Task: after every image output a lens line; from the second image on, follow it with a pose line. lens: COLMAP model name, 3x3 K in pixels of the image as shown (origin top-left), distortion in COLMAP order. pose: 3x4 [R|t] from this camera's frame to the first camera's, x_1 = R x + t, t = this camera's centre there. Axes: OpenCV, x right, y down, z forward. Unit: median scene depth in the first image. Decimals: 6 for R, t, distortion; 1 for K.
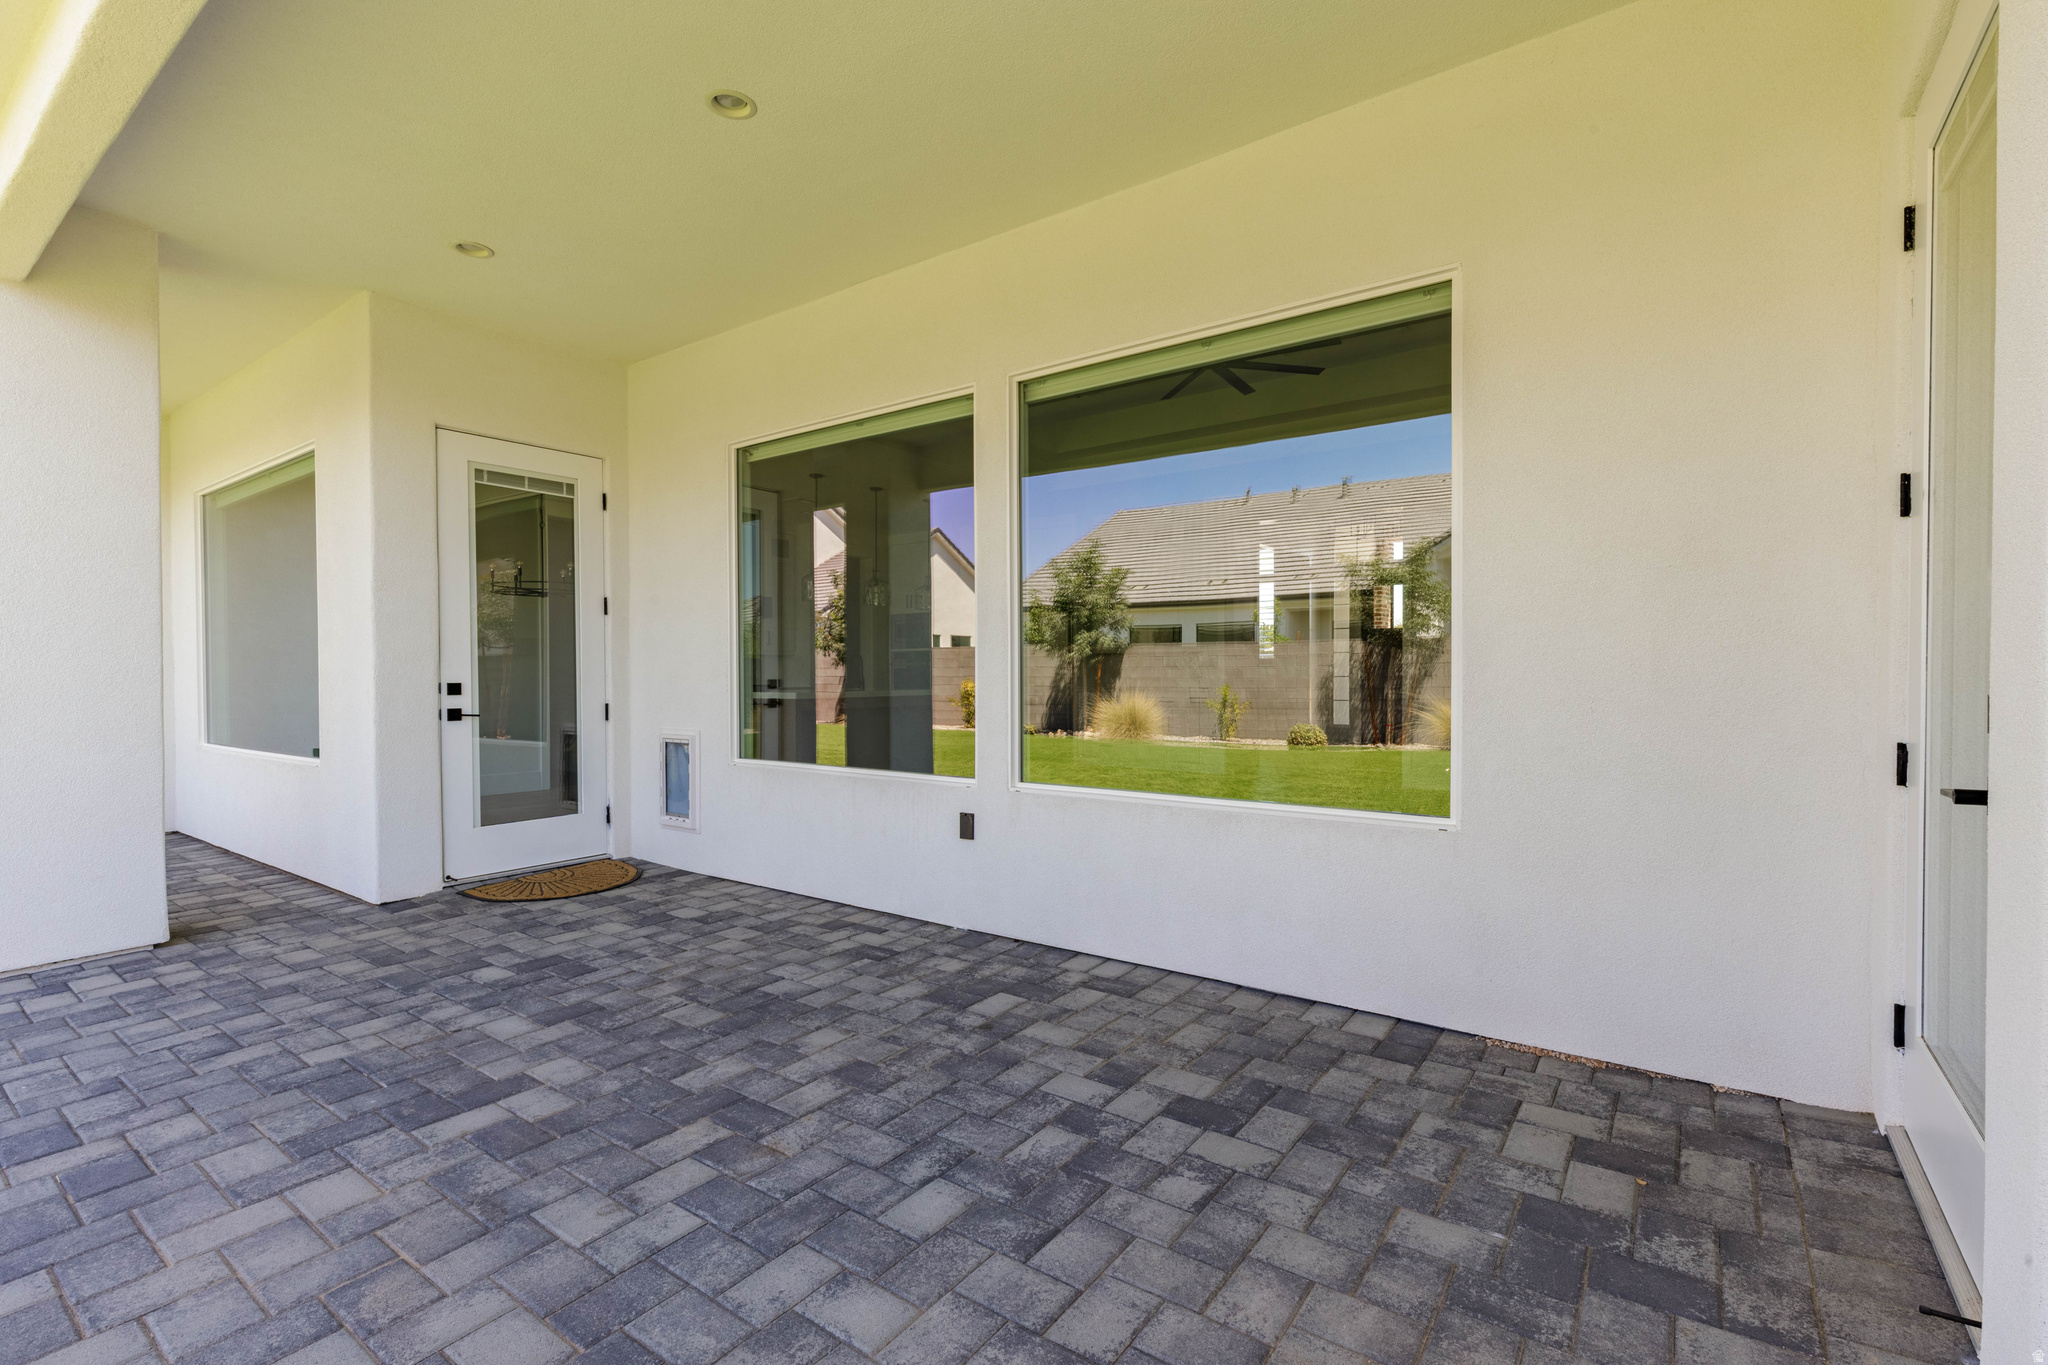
lens RADIAL K [[915.0, 0, 1035.4], [0, 915.0, 678.9], [0, 0, 1]] dist [0.003343, -0.000594]
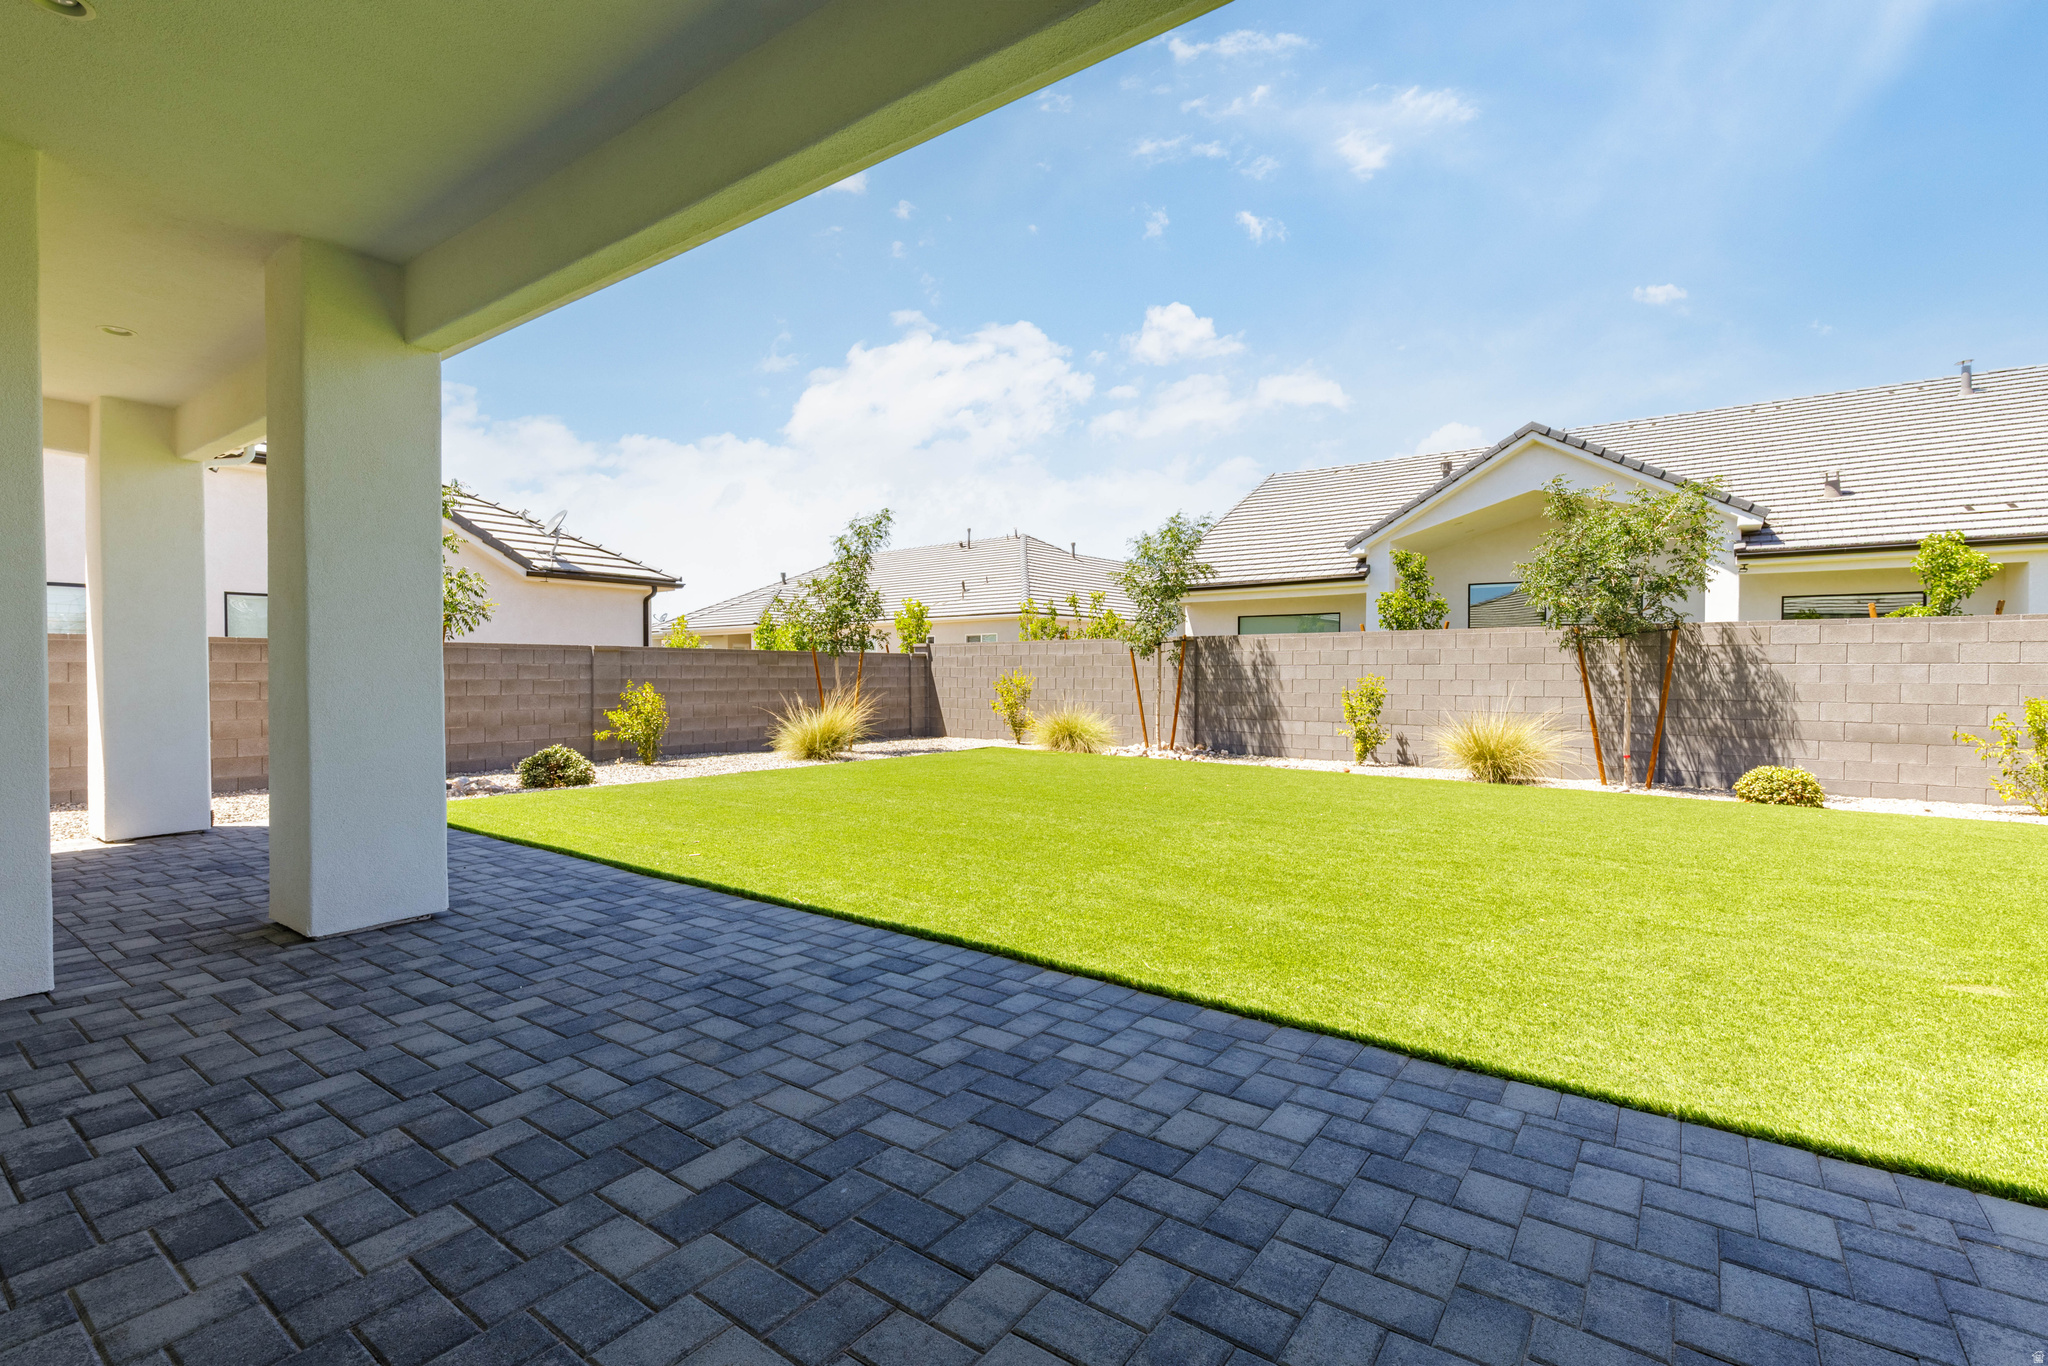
lens RADIAL K [[915.0, 0, 1038.4], [0, 915.0, 679.6], [0, 0, 1]] dist [0.003343, -0.000594]
pose [[-0.999982, 0.003393, -0.004937, -0.740924], [0.003304, 0.999832, 0.018032, -0.016554], [0.004997, 0.018016, -0.999825, 1.509020]]
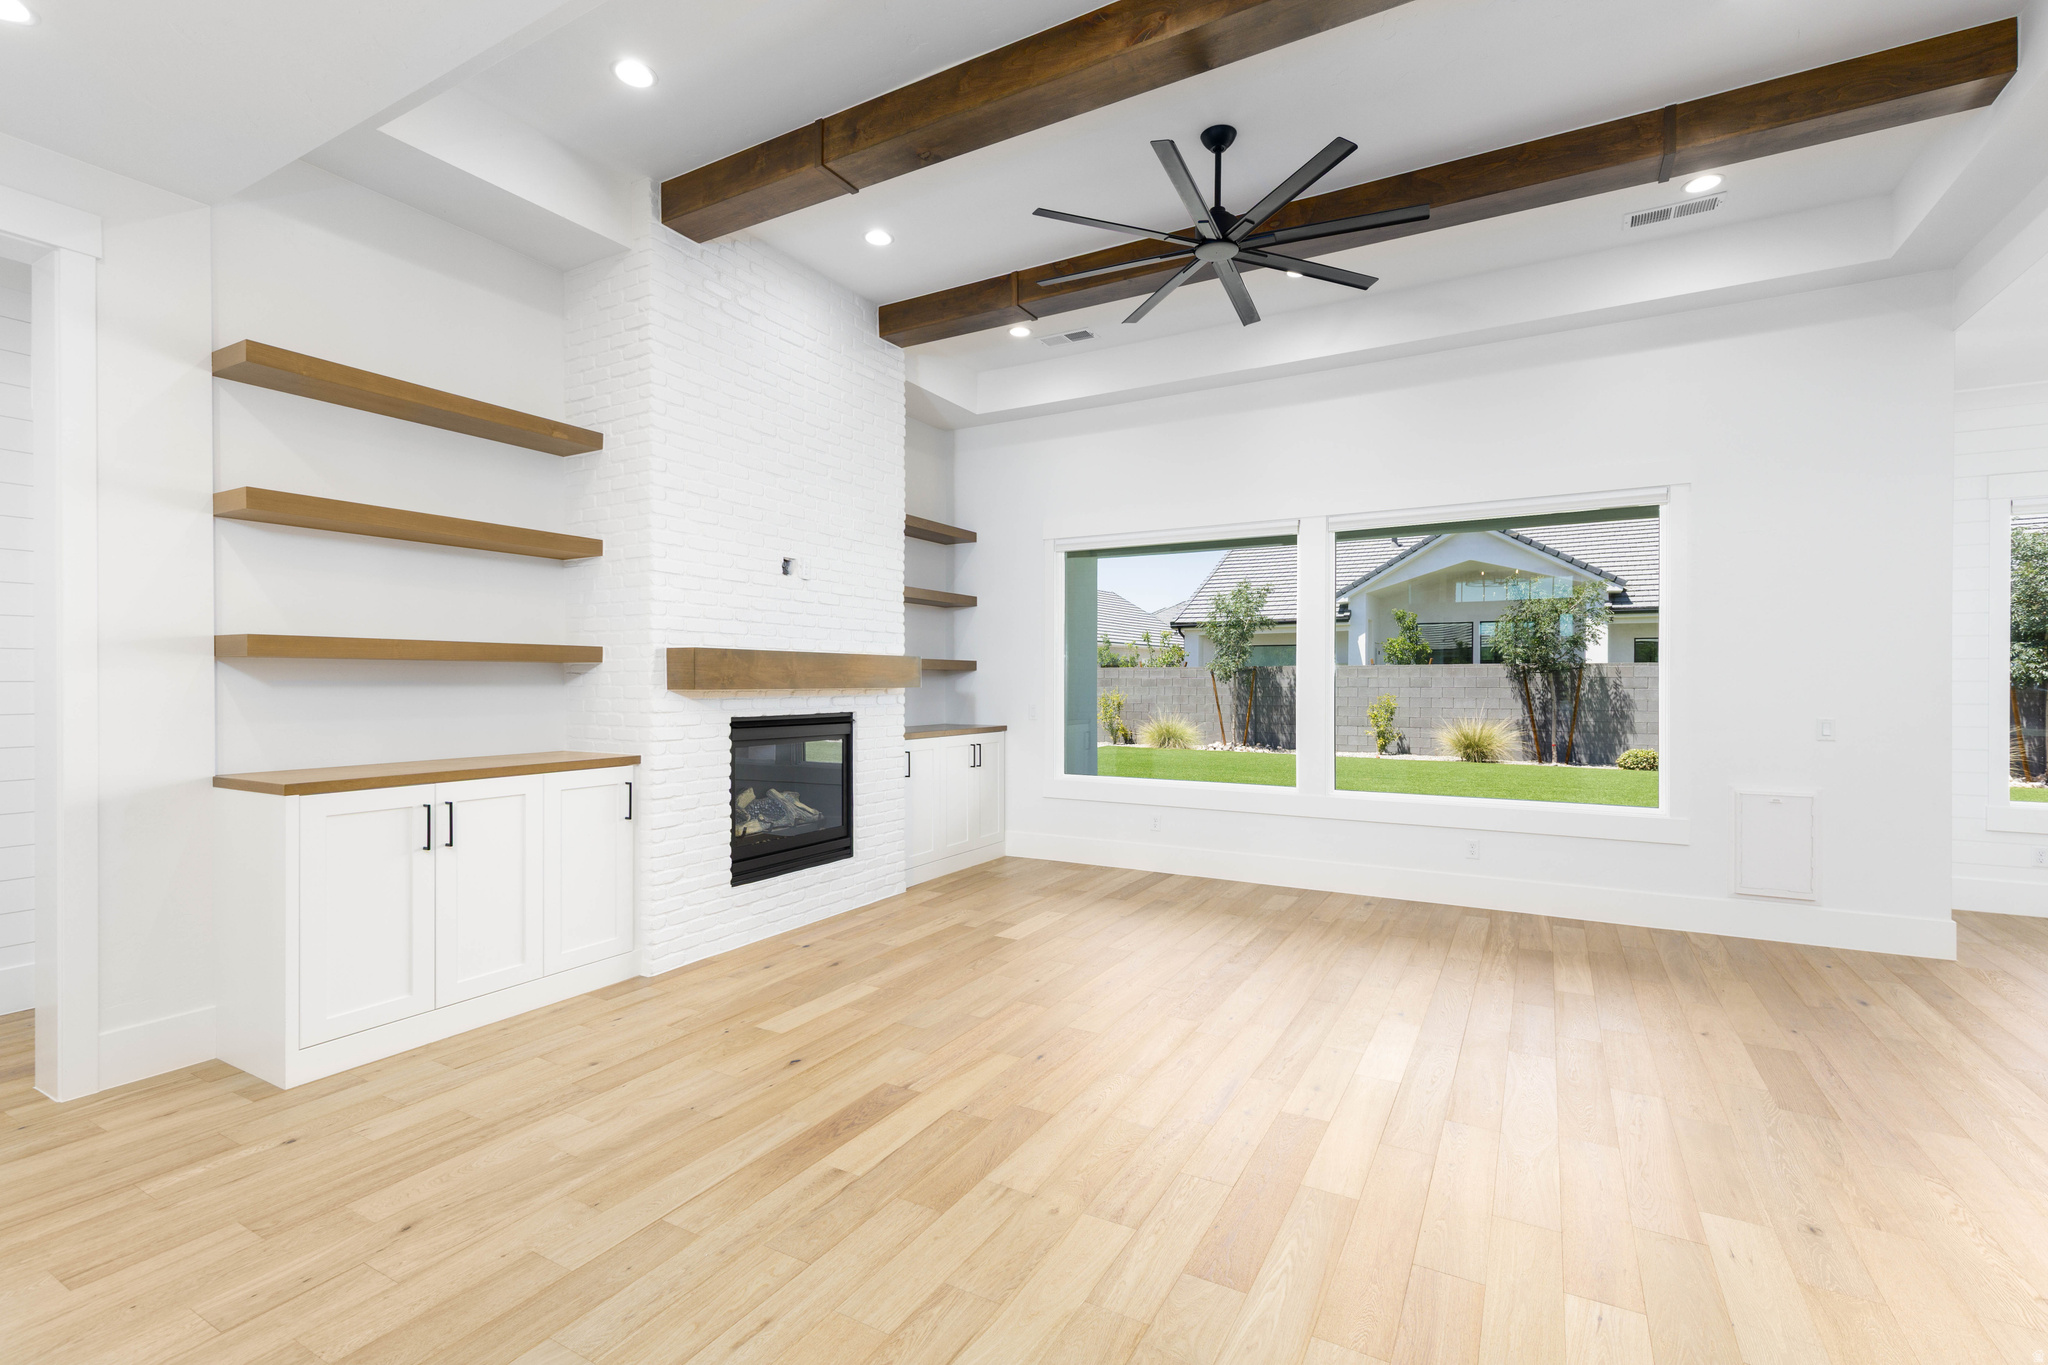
lens RADIAL K [[915.0, 0, 1027.7], [0, 915.0, 683.1], [0, 0, 1]] dist [0.003343, -0.000594]
pose [[-0.993868, 0.003938, -0.110502, 0.822585], [0.002580, 0.999919, 0.012429, -0.116430], [0.110542, 0.012068, -0.993798, 3.279926]]
